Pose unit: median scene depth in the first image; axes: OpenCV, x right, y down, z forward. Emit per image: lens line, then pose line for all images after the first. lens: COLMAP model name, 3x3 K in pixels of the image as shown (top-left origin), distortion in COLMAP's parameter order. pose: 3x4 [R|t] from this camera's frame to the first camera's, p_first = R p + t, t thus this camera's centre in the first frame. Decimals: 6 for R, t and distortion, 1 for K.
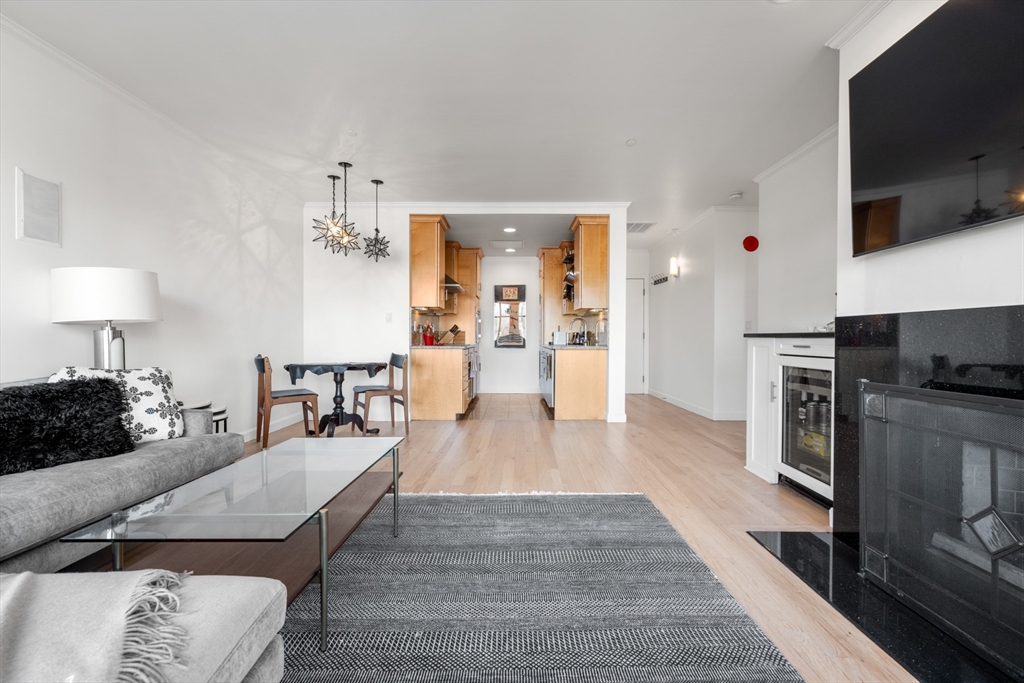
lens RADIAL K [[424.8, 0, 516.2], [0, 424.8, 341.9], [0, 0, 1]] dist [-0.001373, -0.000529]
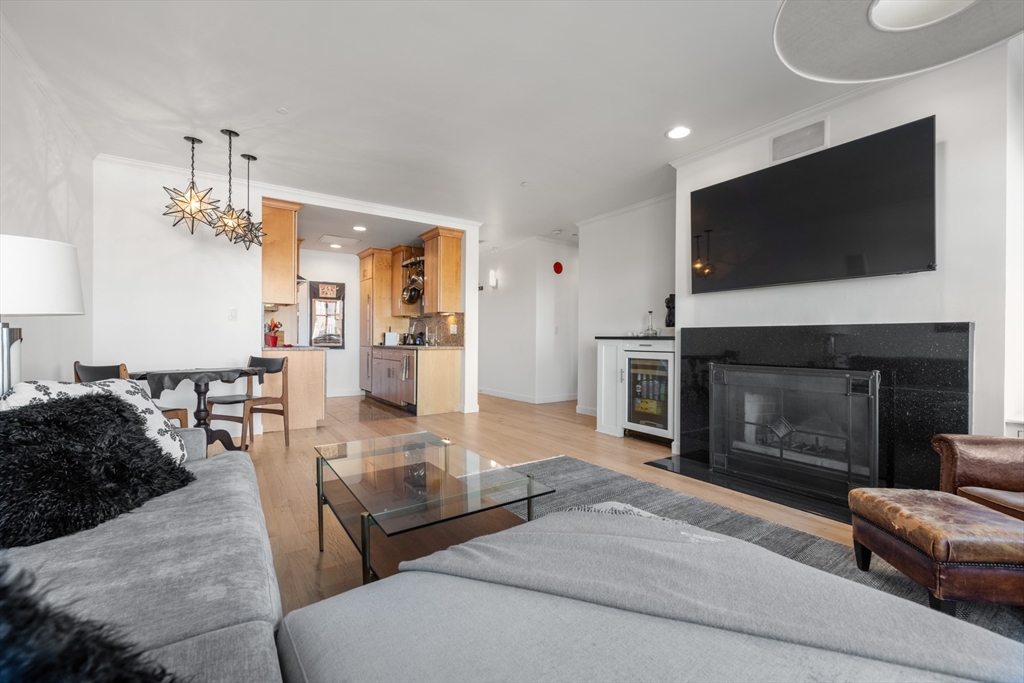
lens RADIAL K [[424.8, 0, 512.2], [0, 424.8, 341.3], [0, 0, 1]] dist [-0.001373, -0.000529]
pose [[0.822480, -0.001063, 0.568792, -0.351058], [0.001953, 0.999998, -0.000956, -0.001789], [-0.568790, 0.001898, 0.822481, -0.007961]]
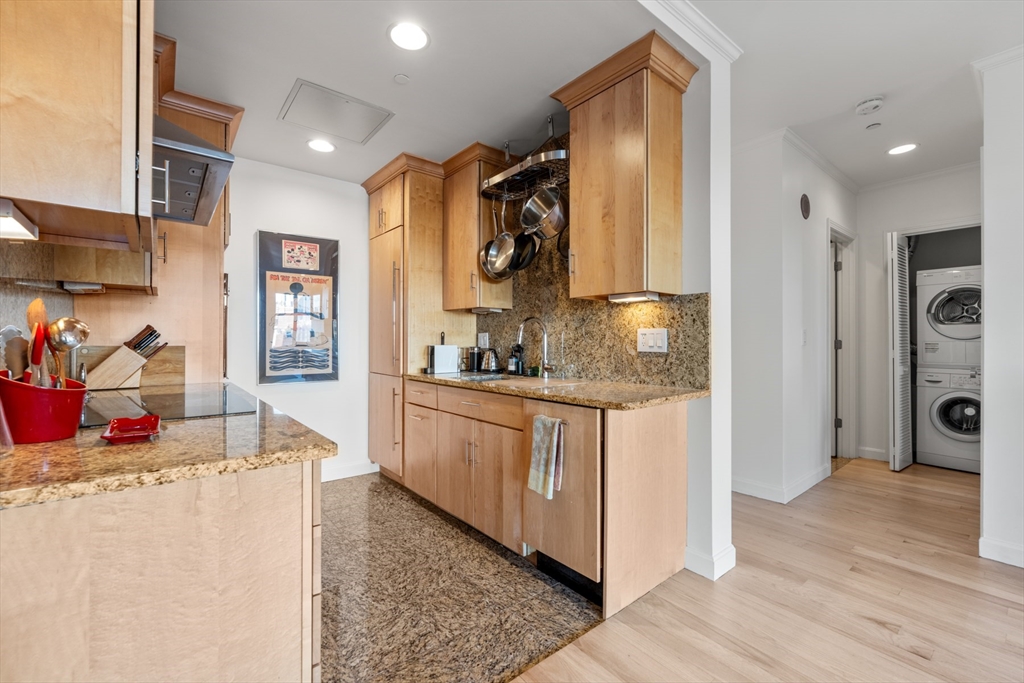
lens RADIAL K [[424.8, 0, 510.4], [0, 424.8, 341.7], [0, 0, 1]] dist [-0.001373, -0.000529]
pose [[0.782056, -0.003798, 0.623196, -0.193329], [0.009200, 0.999943, -0.005450, -0.036457], [-0.623140, 0.009996, 0.782047, 0.871069]]
